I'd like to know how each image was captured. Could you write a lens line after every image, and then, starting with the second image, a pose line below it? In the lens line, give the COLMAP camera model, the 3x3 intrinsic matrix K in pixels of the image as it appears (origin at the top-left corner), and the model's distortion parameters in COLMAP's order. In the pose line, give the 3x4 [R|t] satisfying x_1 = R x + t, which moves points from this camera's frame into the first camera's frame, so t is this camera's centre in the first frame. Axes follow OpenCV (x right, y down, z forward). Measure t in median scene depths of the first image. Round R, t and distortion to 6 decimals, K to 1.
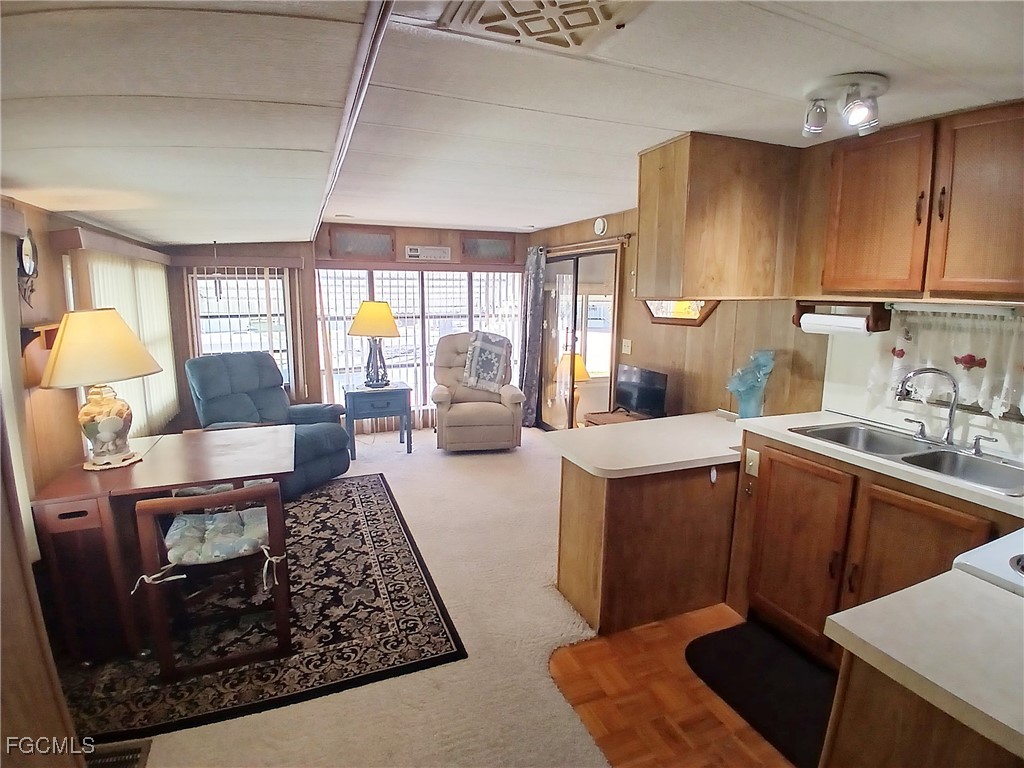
lens RADIAL K [[524.2, 0, 512.8], [0, 524.2, 385.0], [0, 0, 1]] dist [-0.033319, -0.000800]
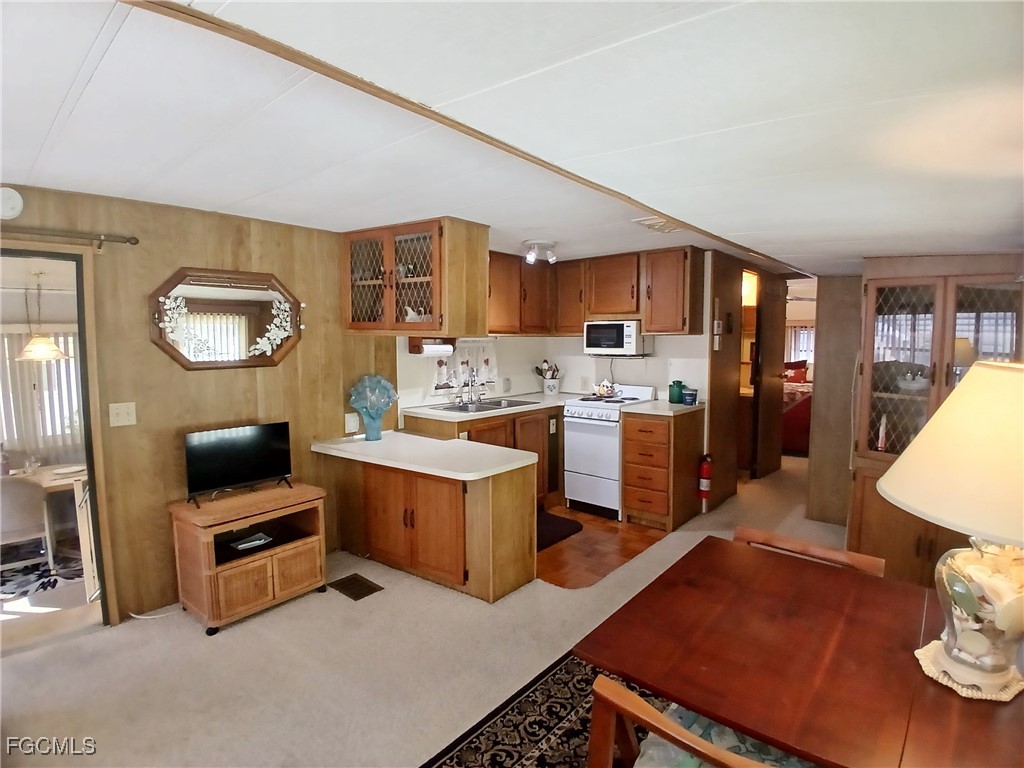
lens RADIAL K [[524.2, 0, 512.7], [0, 524.2, 382.6], [0, 0, 1]] dist [-0.033319, -0.000800]
pose [[-0.461648, -0.083812, 0.883095, -0.306659], [0.147053, 0.974521, 0.169362, -0.083362], [-0.874790, 0.208047, -0.437561, 0.487139]]
